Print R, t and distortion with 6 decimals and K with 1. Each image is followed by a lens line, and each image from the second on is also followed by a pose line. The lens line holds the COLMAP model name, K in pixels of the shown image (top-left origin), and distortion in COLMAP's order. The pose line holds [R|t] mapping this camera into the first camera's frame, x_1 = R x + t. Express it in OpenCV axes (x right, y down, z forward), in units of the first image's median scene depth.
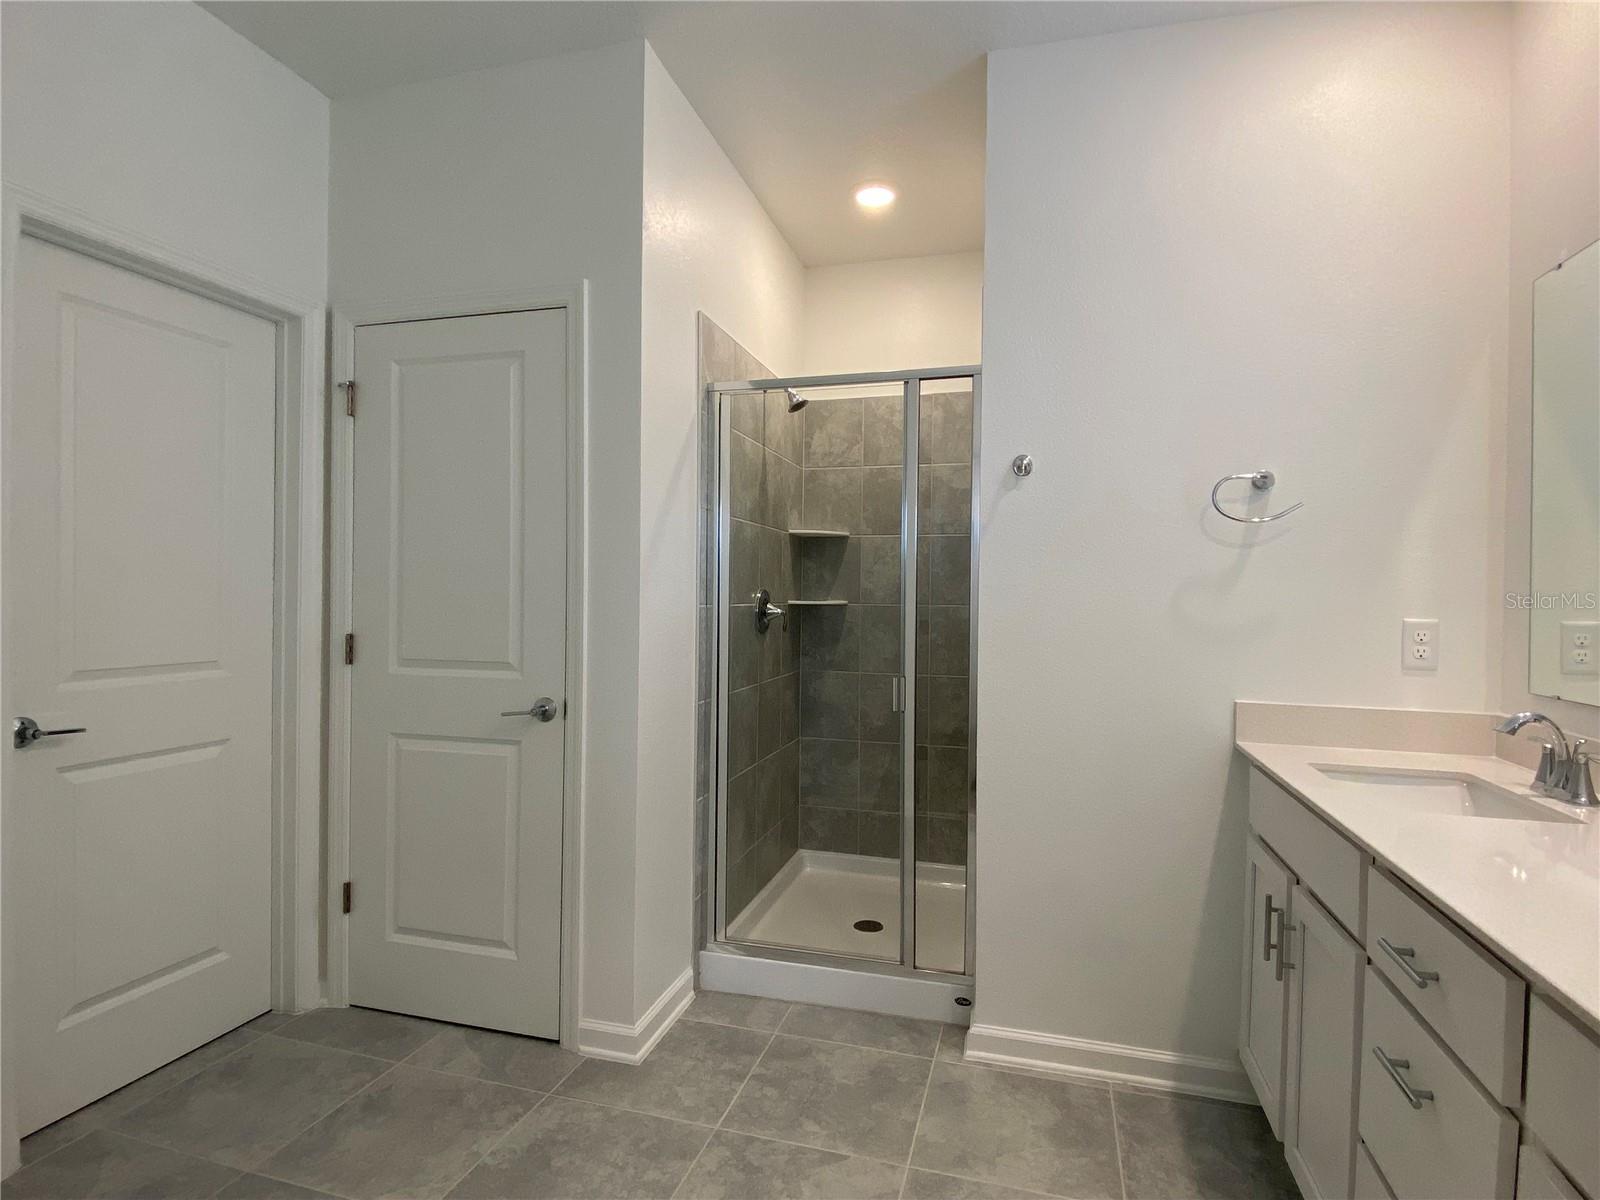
lens RADIAL K [[832.0, 0, 824.5], [0, 832.0, 593.0], [0, 0, 1]] dist [0.015882, -0.020970]
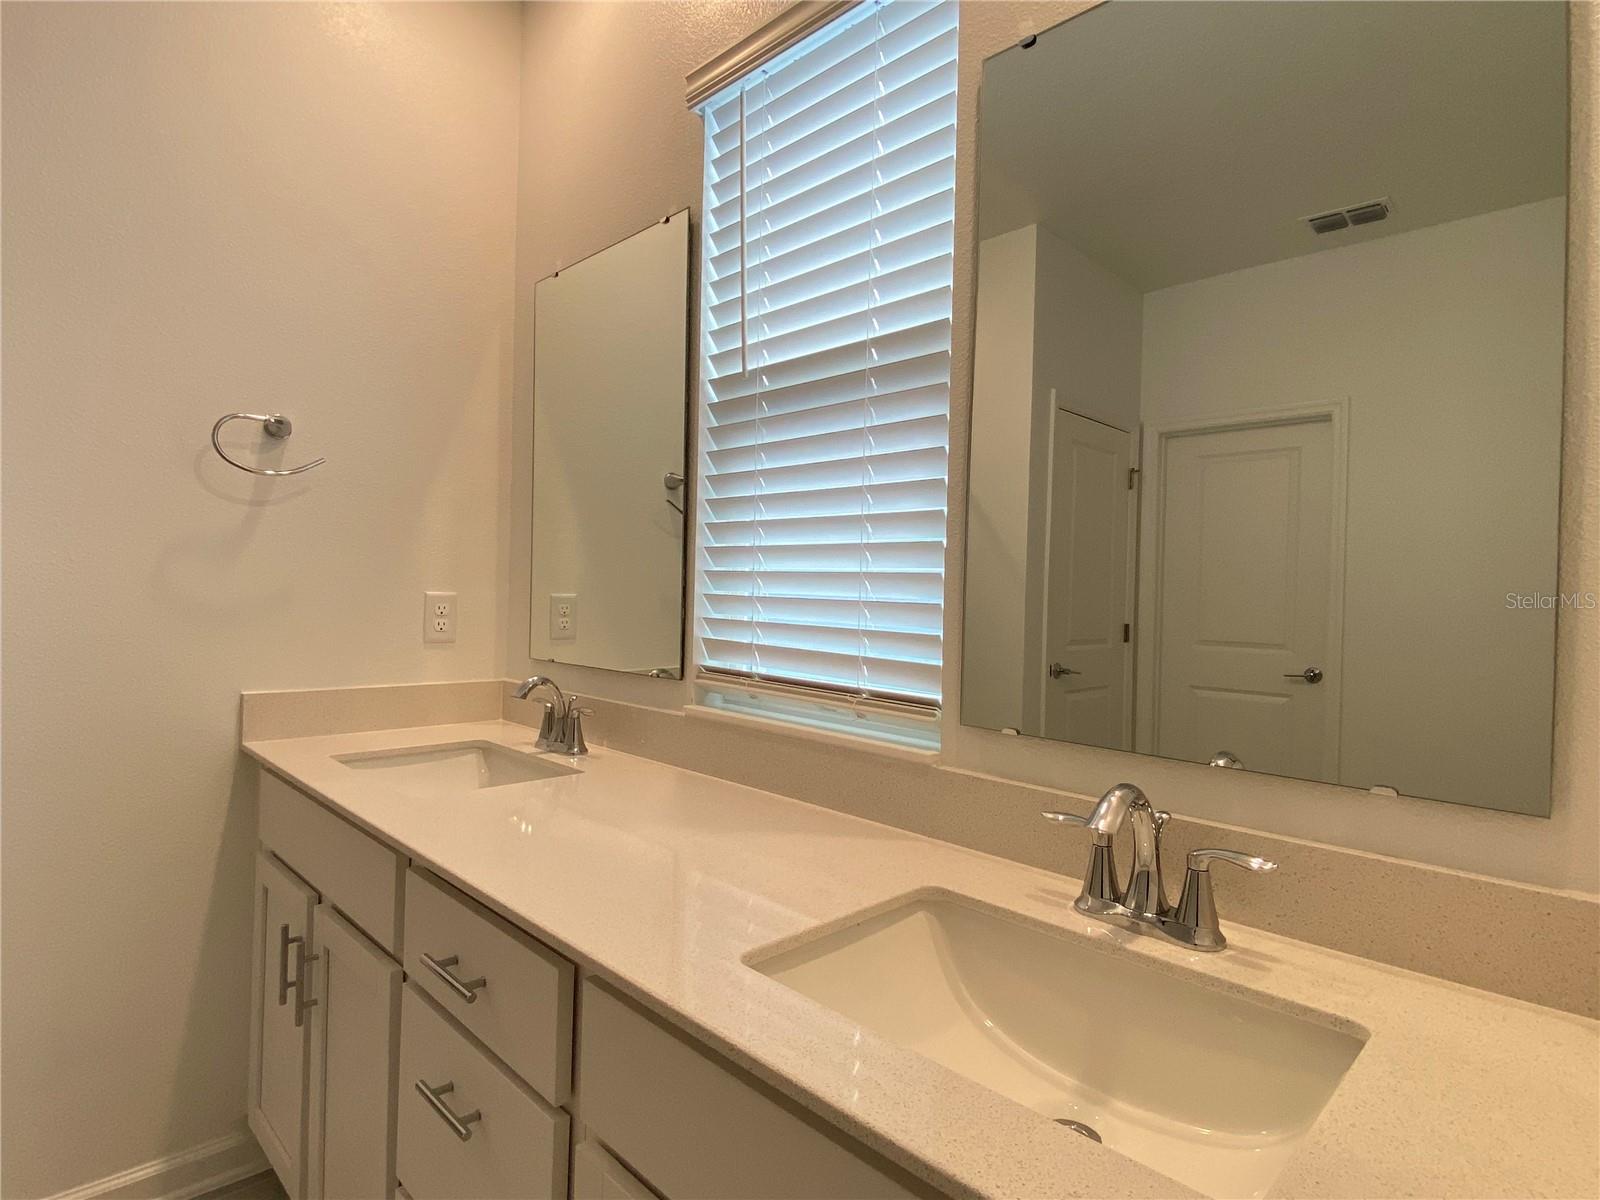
lens RADIAL K [[825.9, 0, 782.4], [0, 825.9, 603.5], [0, 0, 1]] dist [-0.001843, -0.000883]
pose [[0.508889, -0.012063, 0.860748, 0.084803], [-0.017785, 0.999541, 0.024524, 0.016157], [-0.860648, -0.027788, 0.508441, 0.171564]]
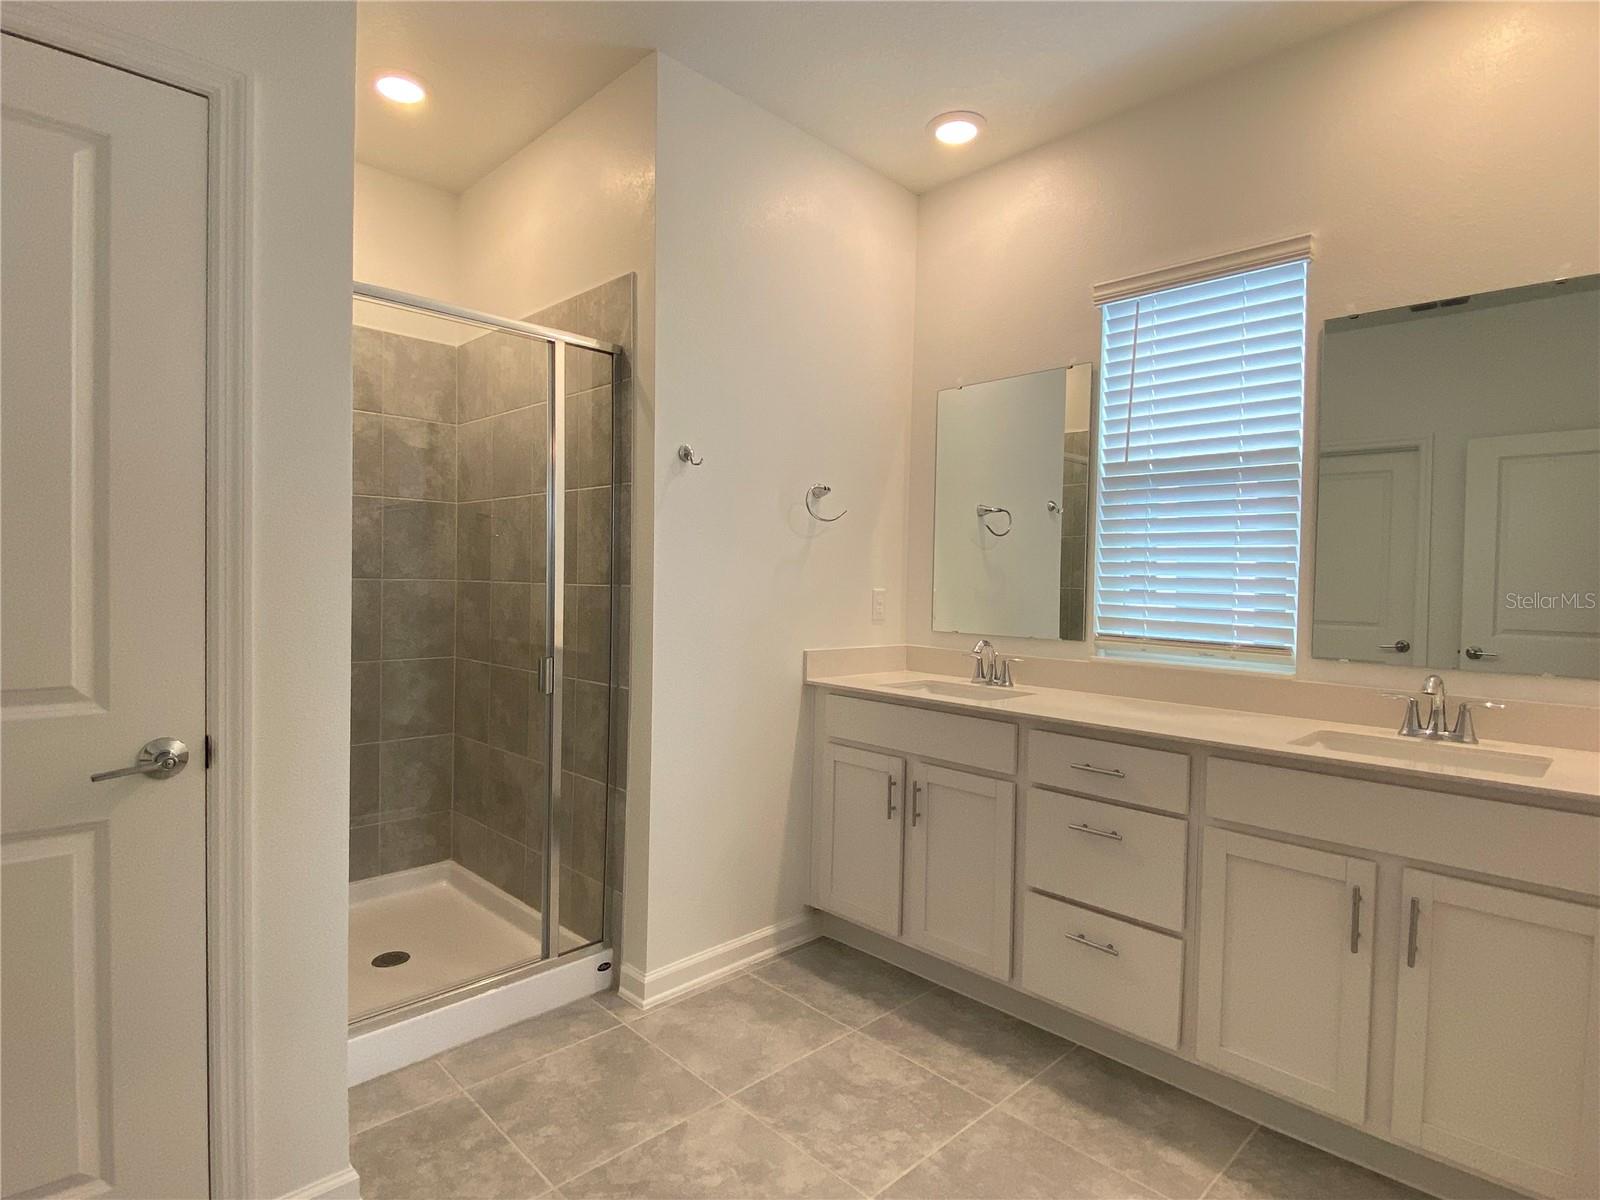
lens RADIAL K [[811.1, 0, 800.0], [0, 811.1, 600.0], [0, 0, 1]] dist [0.035418, -0.045075]
pose [[0.515248, -0.024874, 0.856680, -0.775456], [-0.013771, 0.999209, 0.037295, -0.002290], [-0.856930, -0.031013, 0.514498, 0.404339]]
